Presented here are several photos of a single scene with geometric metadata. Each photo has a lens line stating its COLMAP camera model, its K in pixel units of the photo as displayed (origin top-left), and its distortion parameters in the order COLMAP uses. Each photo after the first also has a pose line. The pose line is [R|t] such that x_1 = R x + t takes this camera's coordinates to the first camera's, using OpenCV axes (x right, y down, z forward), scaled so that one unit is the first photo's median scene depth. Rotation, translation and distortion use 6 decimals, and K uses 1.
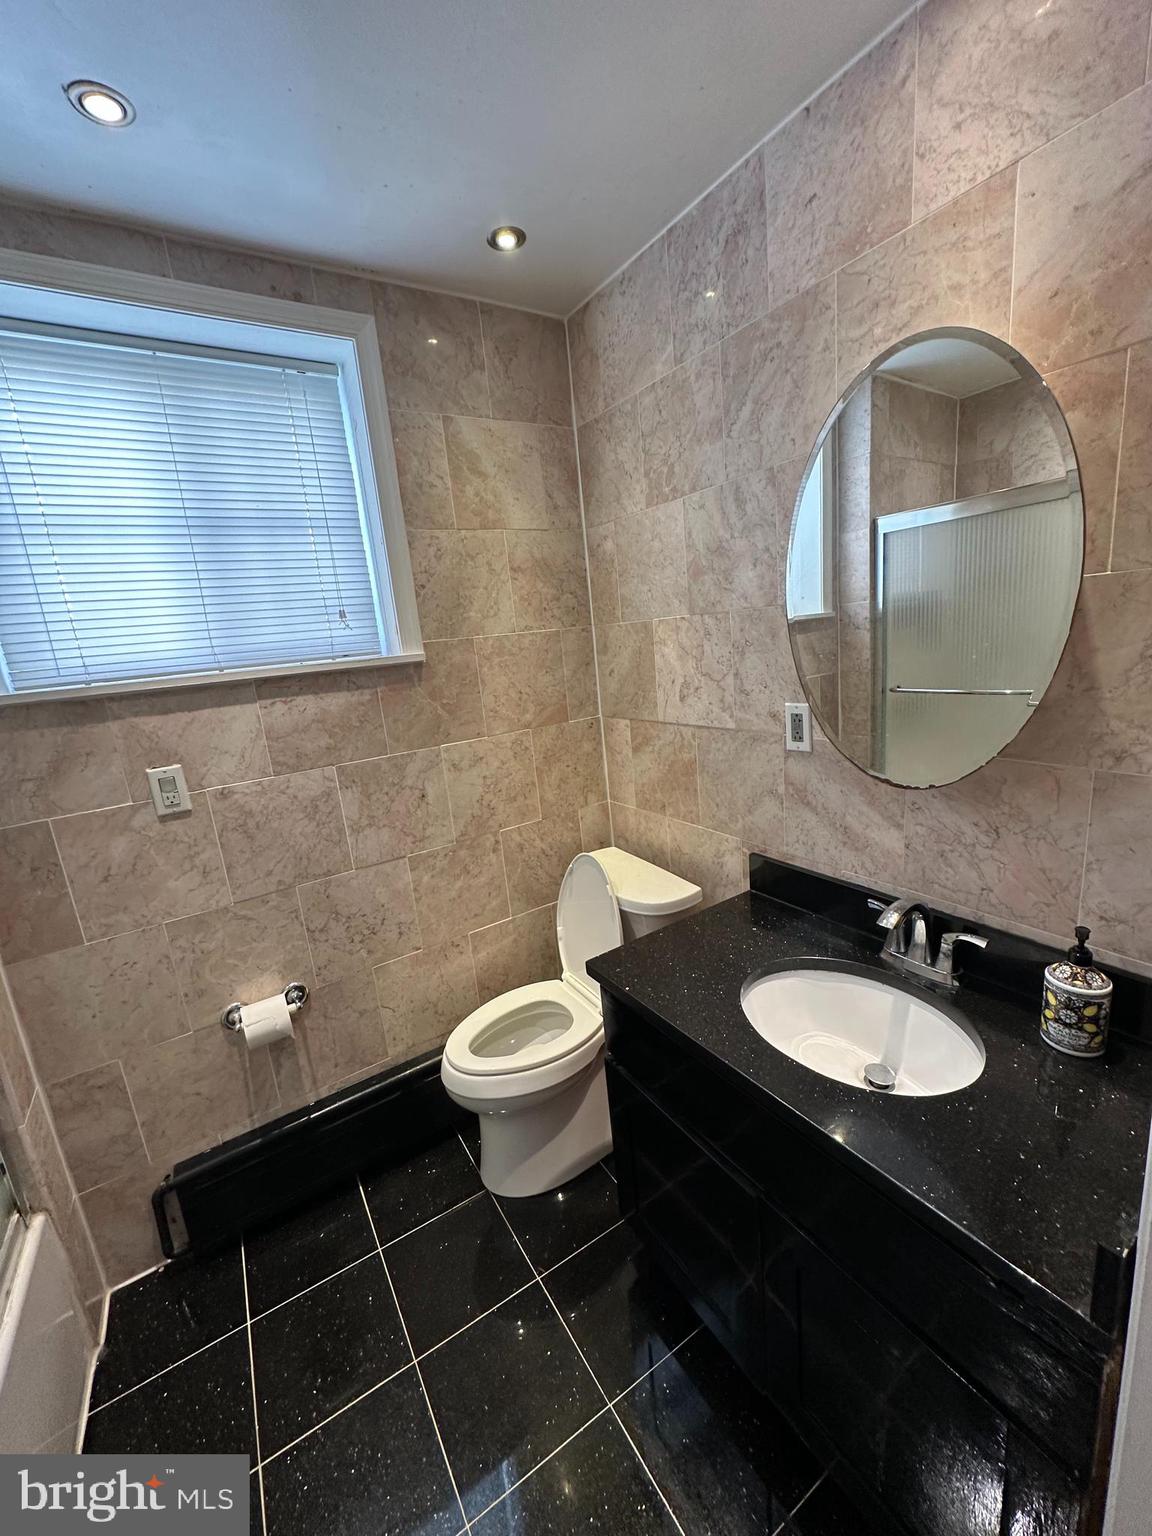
lens RADIAL K [[614.1, 0, 573.4], [0, 614.1, 770.9], [0, 0, 1]] dist [-0.003245, 0.001568]
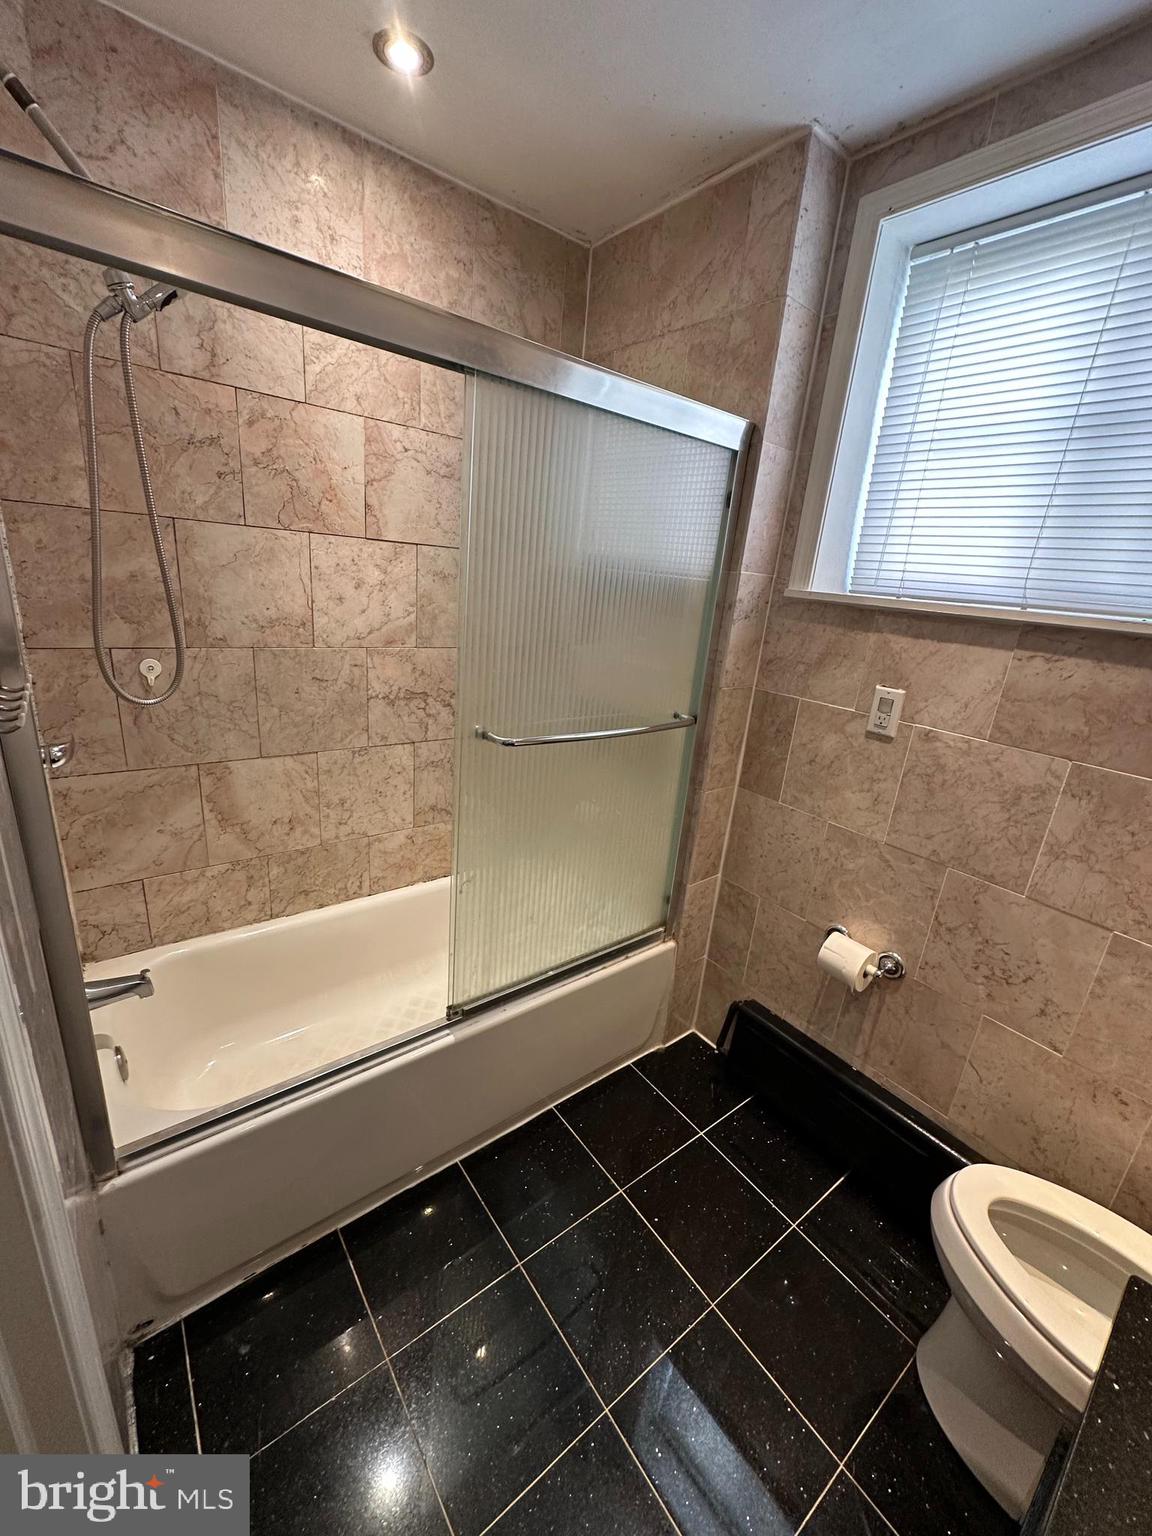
lens RADIAL K [[614.1, 0, 574.5], [0, 614.1, 767.6], [0, 0, 1]] dist [-0.003245, 0.001568]
pose [[0.090396, 0.402328, -0.911022, 0.236919], [-0.307211, 0.881421, 0.358773, -0.086174], [0.947338, 0.247444, 0.203277, 0.307693]]
